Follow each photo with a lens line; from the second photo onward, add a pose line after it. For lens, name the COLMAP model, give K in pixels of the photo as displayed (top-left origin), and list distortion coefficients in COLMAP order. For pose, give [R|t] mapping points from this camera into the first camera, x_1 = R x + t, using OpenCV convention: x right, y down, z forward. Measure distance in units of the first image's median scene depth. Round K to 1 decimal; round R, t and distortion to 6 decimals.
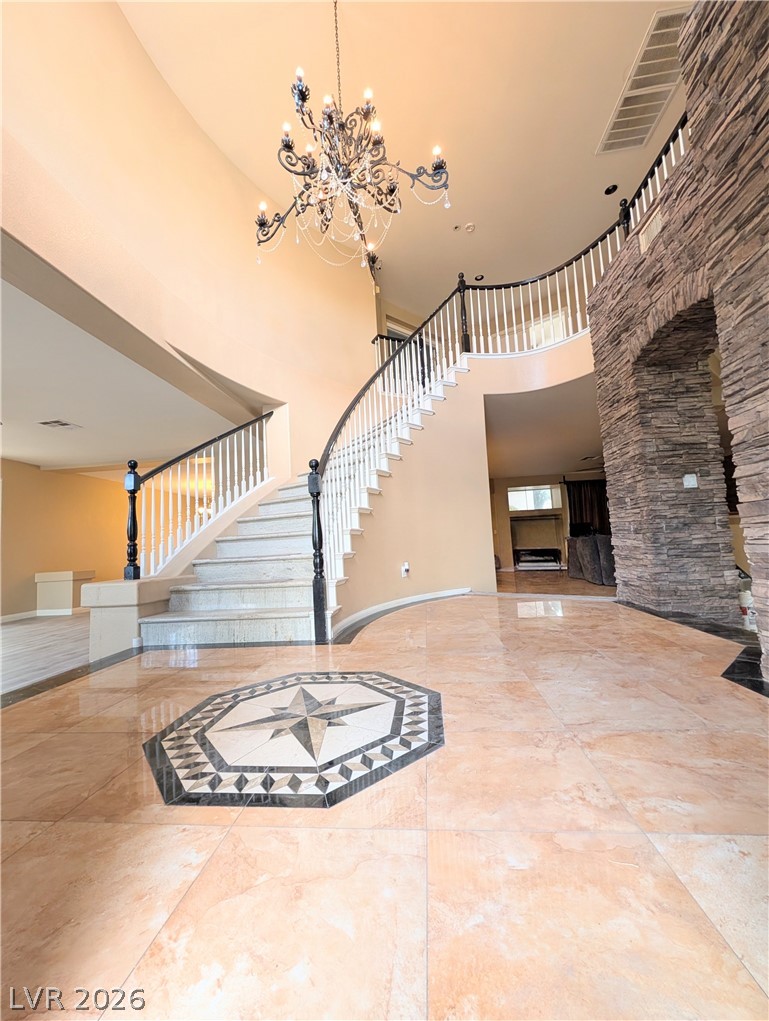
lens RADIAL K [[392.1, 0, 382.1], [0, 392.1, 514.0], [0, 0, 1]] dist [0.001884, -0.000364]
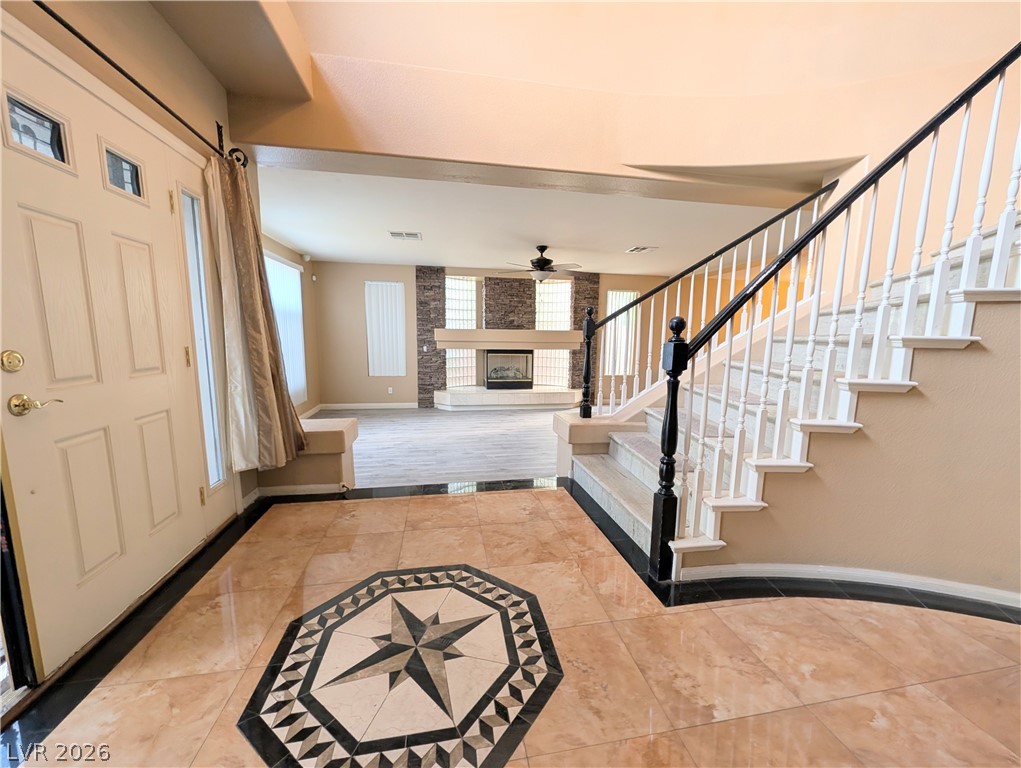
lens RADIAL K [[392.1, 0, 512.8], [0, 392.1, 390.3], [0, 0, 1]] dist [0.001884, -0.000364]
pose [[0.283460, 0.193607, -0.939237, 0.332890], [0.048262, 0.975288, 0.215603, -0.155821], [0.957769, -0.106444, 0.267111, 0.504562]]
